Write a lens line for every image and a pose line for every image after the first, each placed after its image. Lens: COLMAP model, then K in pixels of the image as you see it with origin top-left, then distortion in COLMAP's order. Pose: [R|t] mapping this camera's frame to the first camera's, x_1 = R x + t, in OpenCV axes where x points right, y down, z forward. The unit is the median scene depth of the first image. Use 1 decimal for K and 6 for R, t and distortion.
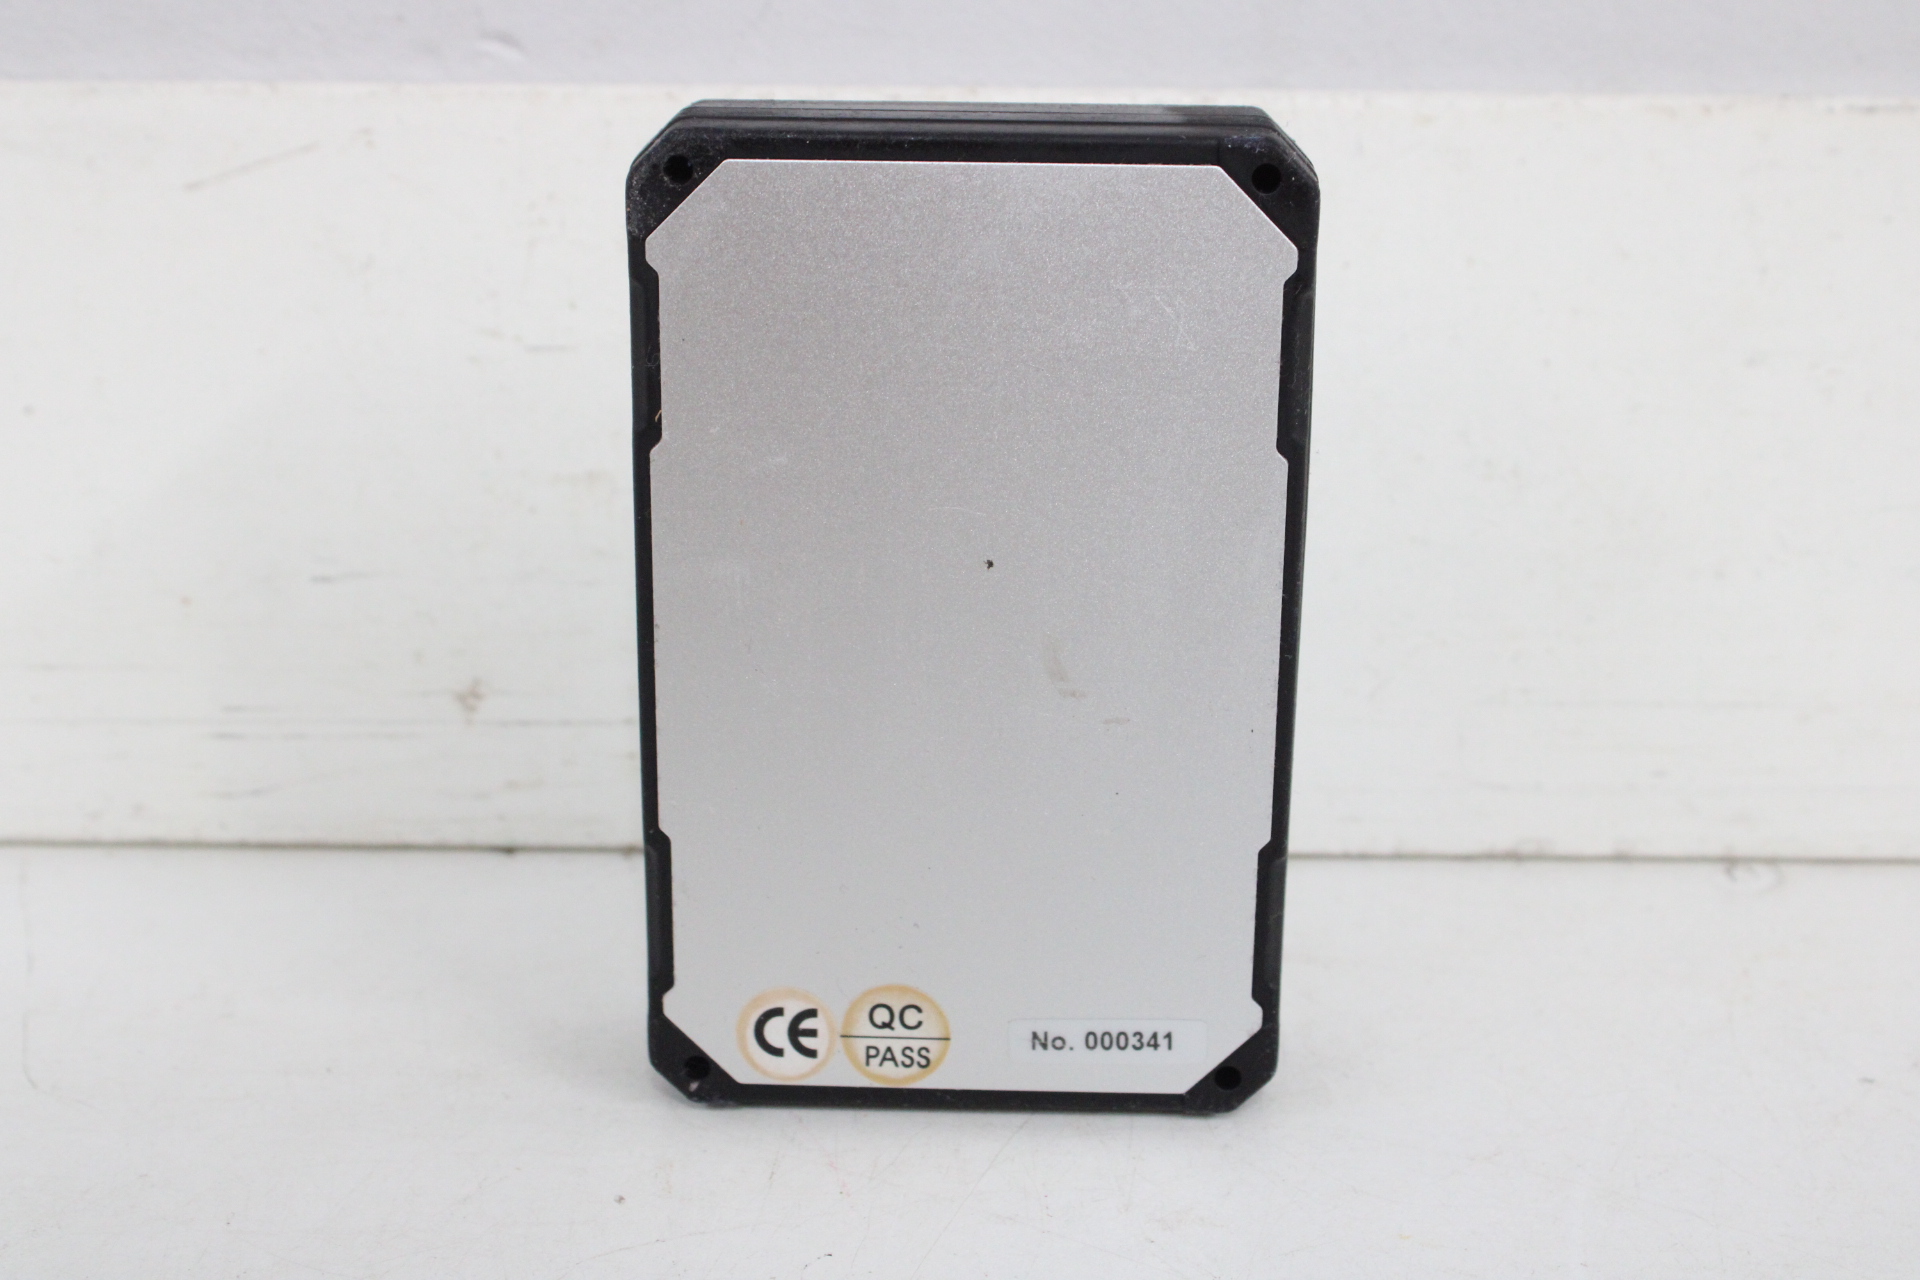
lens RADIAL K [[2875.0, 0, 960.0], [0, 2875.0, 640.0], [0, 0, 1]] dist [-0.015712, 0.092288]
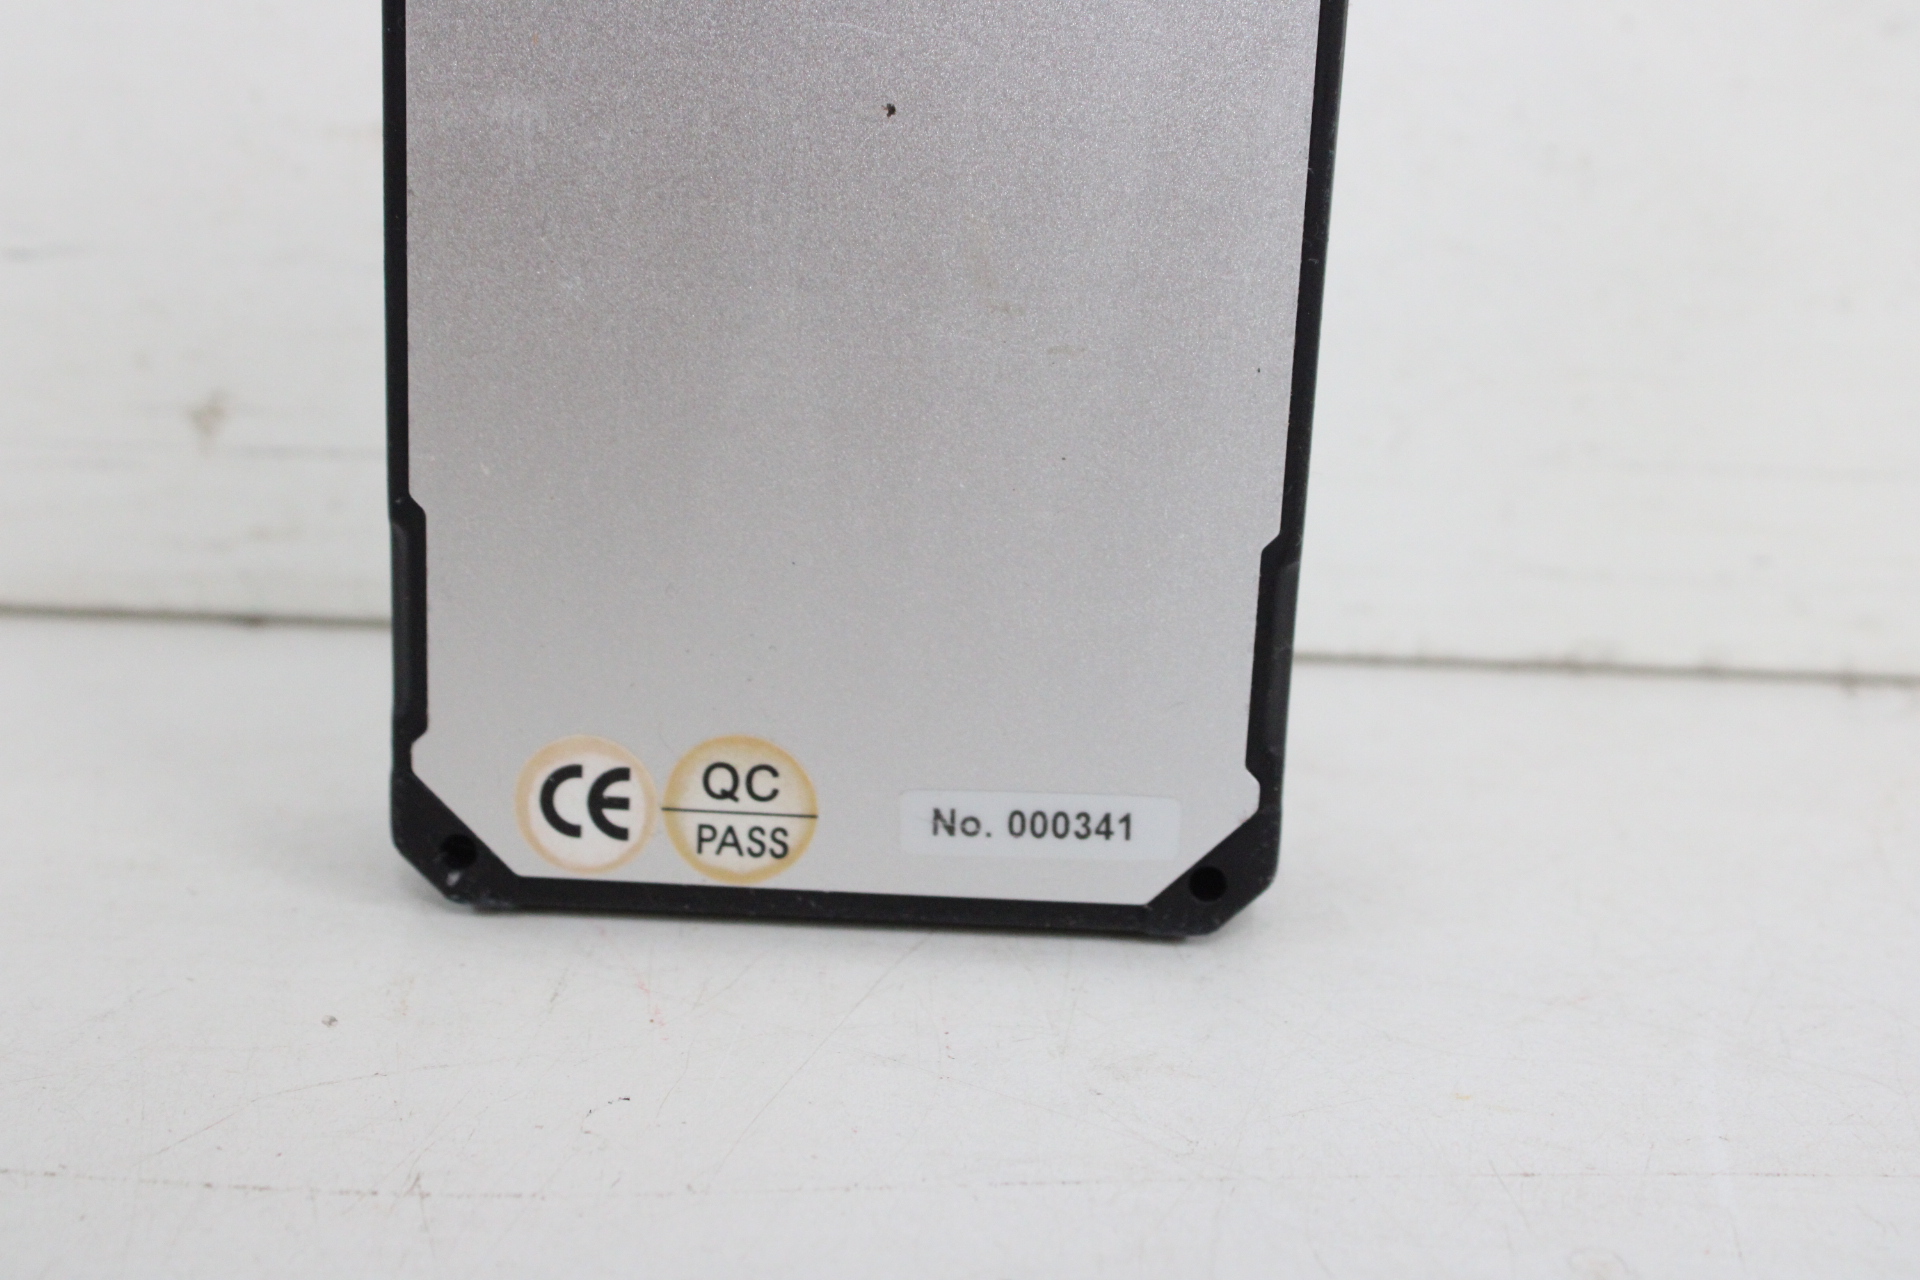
lens RADIAL K [[2771.6, 0, 960.0], [0, 2771.6, 640.0], [0, 0, 1]] dist [-0.041321, 0.164059]
pose [[0.999280, 0.028426, 0.025130, 0.013232], [-0.027442, 0.998876, -0.038653, 0.120624], [-0.026200, 0.037936, 0.998937, 0.317061]]
